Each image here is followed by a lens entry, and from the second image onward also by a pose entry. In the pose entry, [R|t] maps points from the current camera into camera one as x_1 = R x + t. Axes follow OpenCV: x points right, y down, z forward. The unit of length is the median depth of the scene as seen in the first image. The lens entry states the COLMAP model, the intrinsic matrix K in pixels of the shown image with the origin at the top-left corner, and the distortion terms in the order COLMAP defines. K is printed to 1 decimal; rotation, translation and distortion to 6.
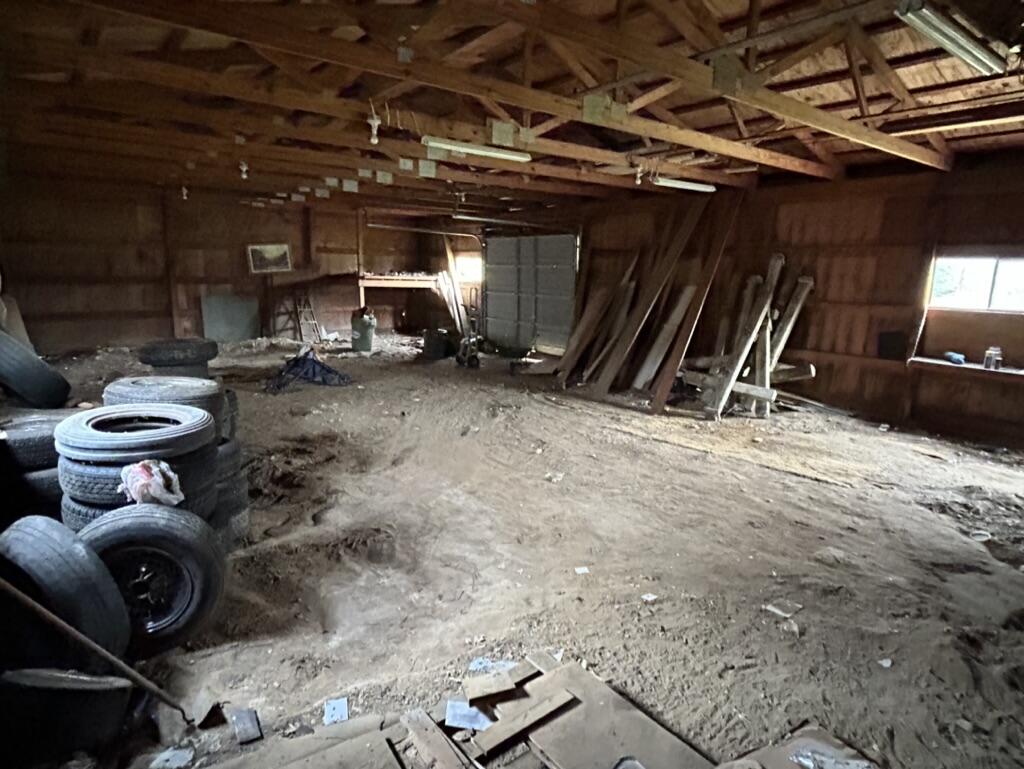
lens RADIAL K [[586.9, 0, 515.0], [0, 586.9, 383.7], [0, 0, 1]] dist [-0.006005, -0.003034]
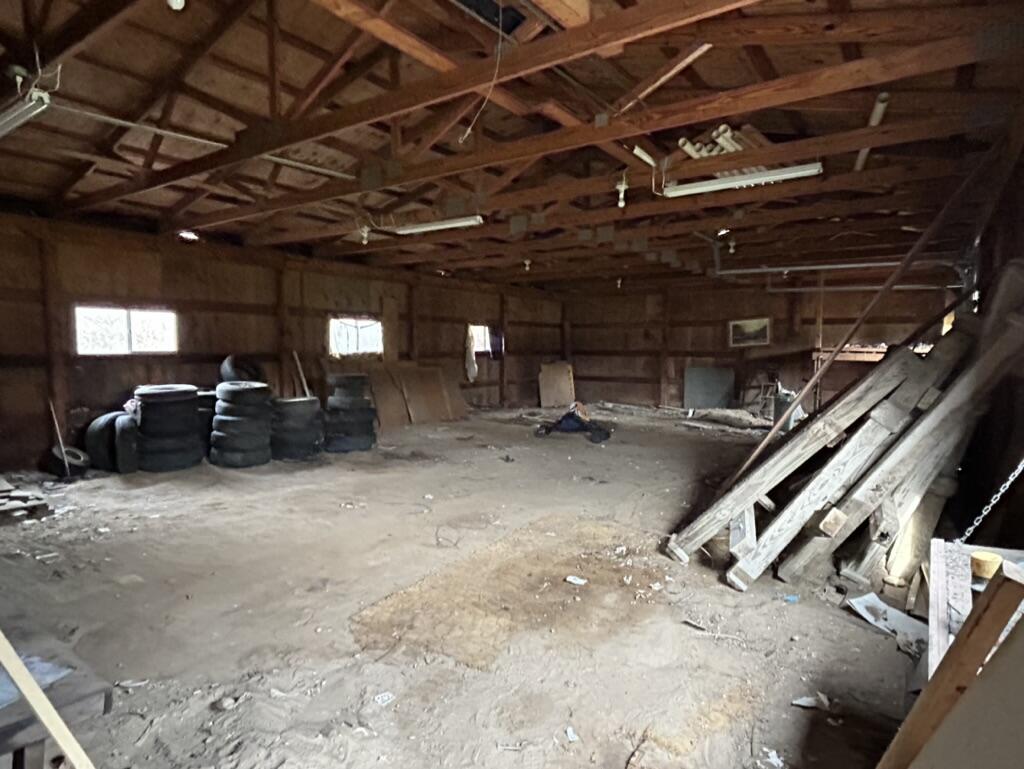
lens RADIAL K [[586.9, 0, 513.2], [0, 586.9, 385.1], [0, 0, 1]] dist [-0.006005, -0.003034]
pose [[0.299497, 0.041674, -0.953187, 0.437573], [-0.178987, 0.983762, -0.013228, -0.037847], [0.937158, 0.174570, 0.302093, 0.328122]]
